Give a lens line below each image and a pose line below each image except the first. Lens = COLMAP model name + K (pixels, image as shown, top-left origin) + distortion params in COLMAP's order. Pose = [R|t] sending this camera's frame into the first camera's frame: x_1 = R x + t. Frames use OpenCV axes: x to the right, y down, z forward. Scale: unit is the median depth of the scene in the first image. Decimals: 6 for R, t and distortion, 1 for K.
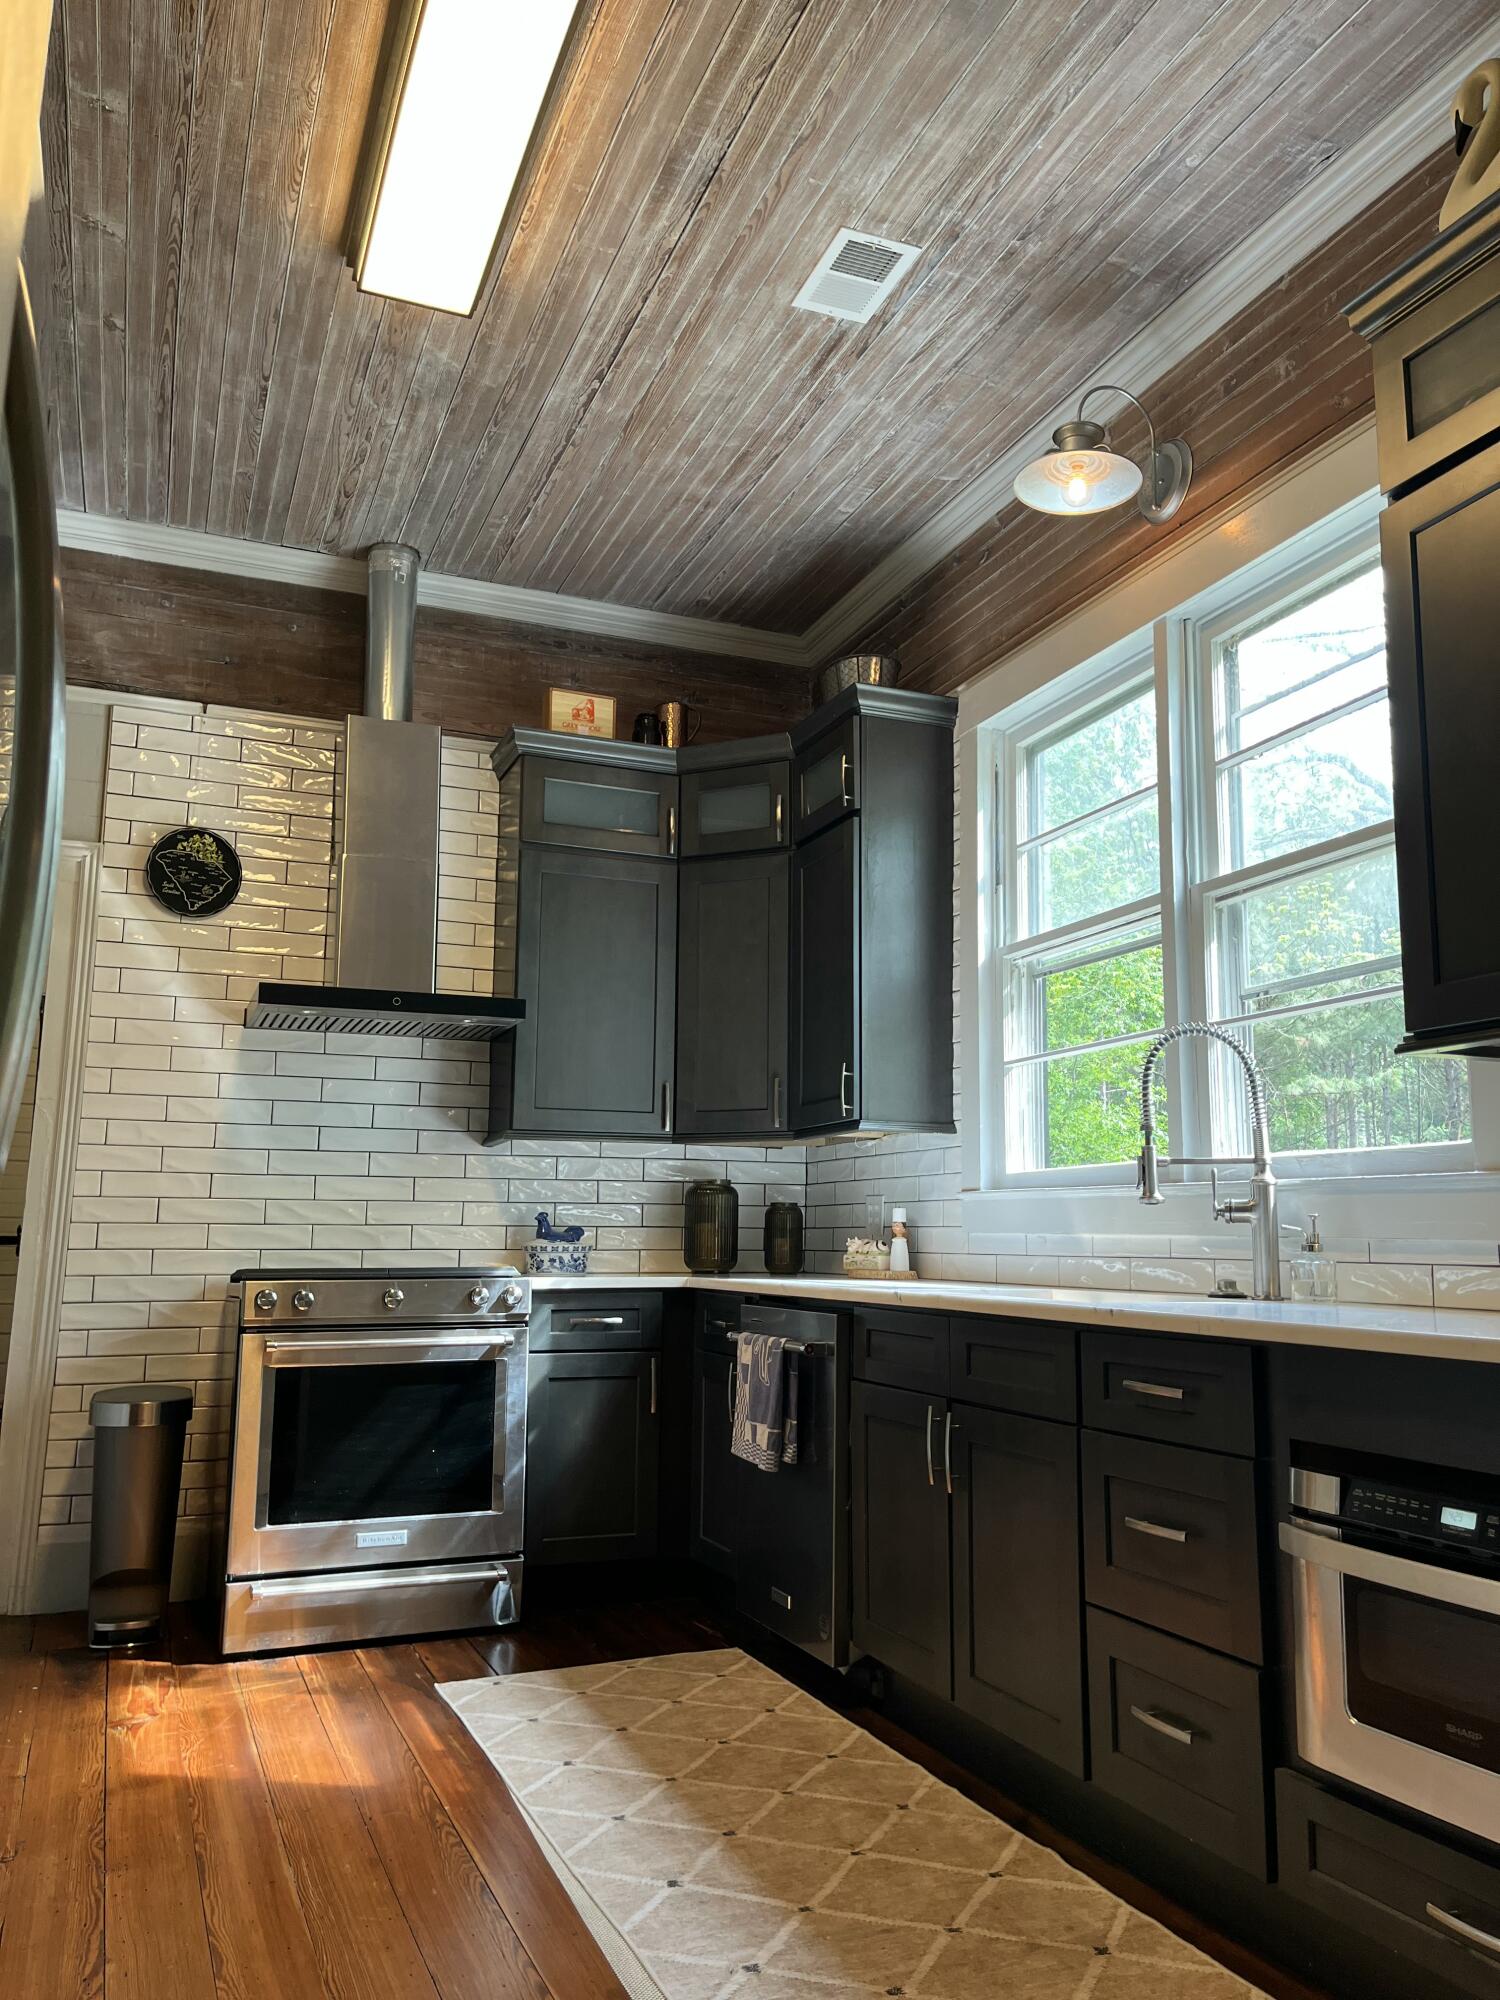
lens RADIAL K [[1519.6, 0, 749.1], [0, 1519.6, 1002.6], [0, 0, 1]] dist [0.045968, -0.040186]
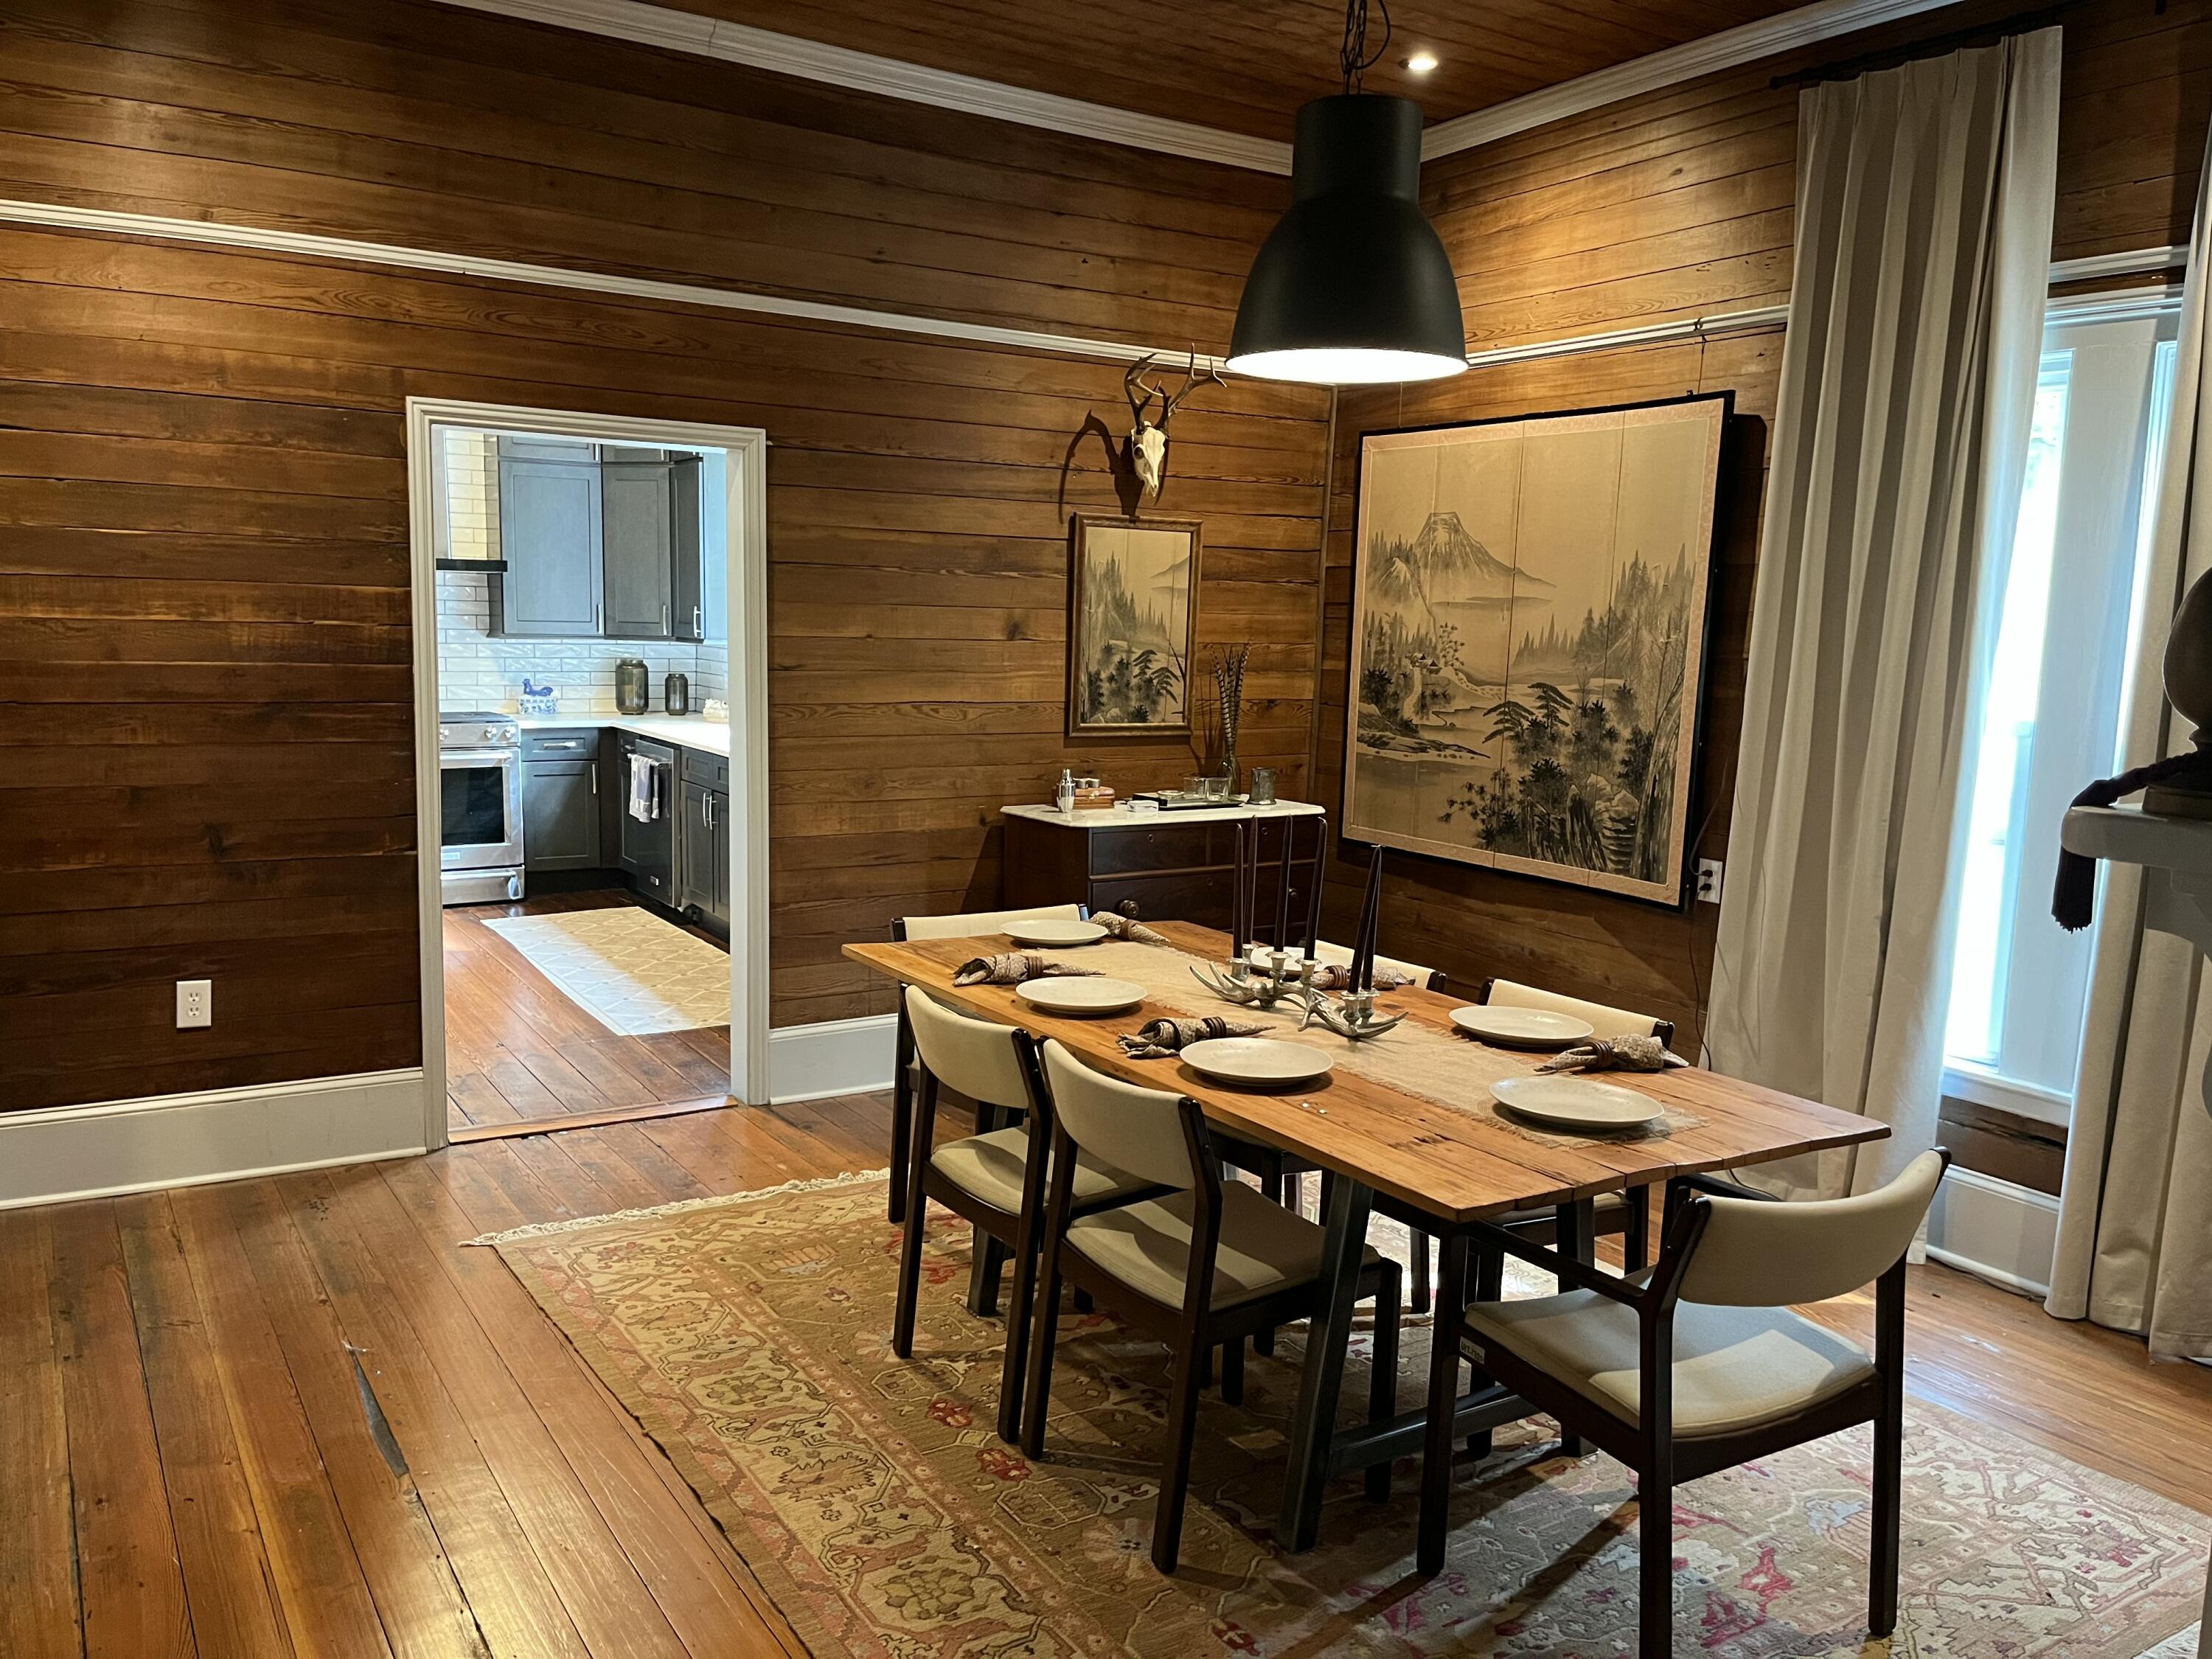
lens RADIAL K [[1680.7, 0, 1099.7], [0, 1680.7, 836.5], [0, 0, 1]] dist [0.045968, -0.040186]
pose [[0.985085, -0.009096, 0.171825, 0.193504], [-0.042439, 0.954906, 0.293861, -0.315574], [-0.166750, -0.296770, 0.940278, -1.067107]]
